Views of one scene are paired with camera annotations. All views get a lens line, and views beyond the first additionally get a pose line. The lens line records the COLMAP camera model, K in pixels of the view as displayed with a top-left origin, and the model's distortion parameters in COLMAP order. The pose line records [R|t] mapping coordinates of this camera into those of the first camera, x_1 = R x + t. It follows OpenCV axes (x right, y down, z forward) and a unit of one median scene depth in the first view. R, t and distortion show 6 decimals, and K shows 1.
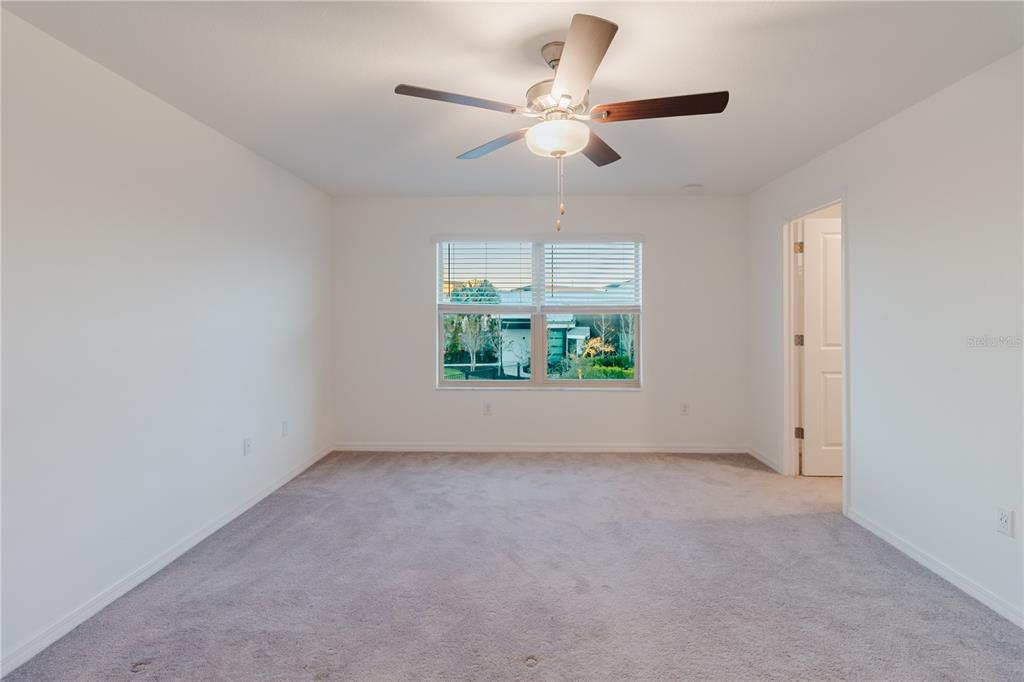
lens RADIAL K [[473.8, 0, 531.1], [0, 473.8, 320.9], [0, 0, 1]] dist [0.003332, -0.000142]
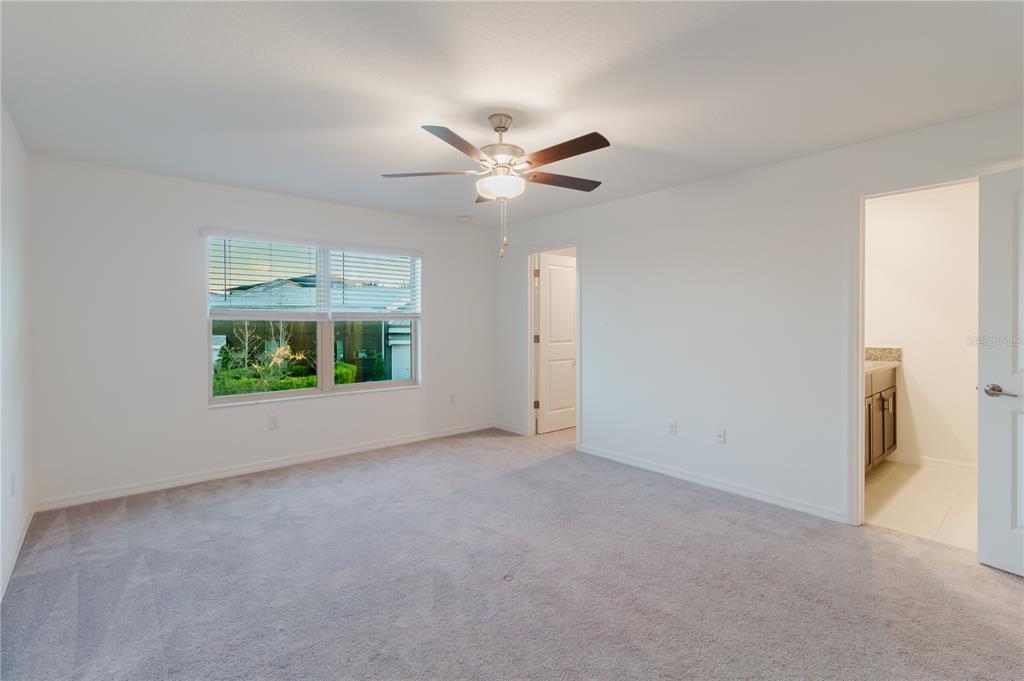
lens RADIAL K [[473.8, 0, 509.5], [0, 473.8, 336.7], [0, 0, 1]] dist [0.003332, -0.000142]
pose [[0.747843, -0.022194, 0.663505, -0.444208], [0.008906, 0.999686, 0.023401, -0.000218], [-0.663816, -0.011591, 0.747806, -0.001593]]
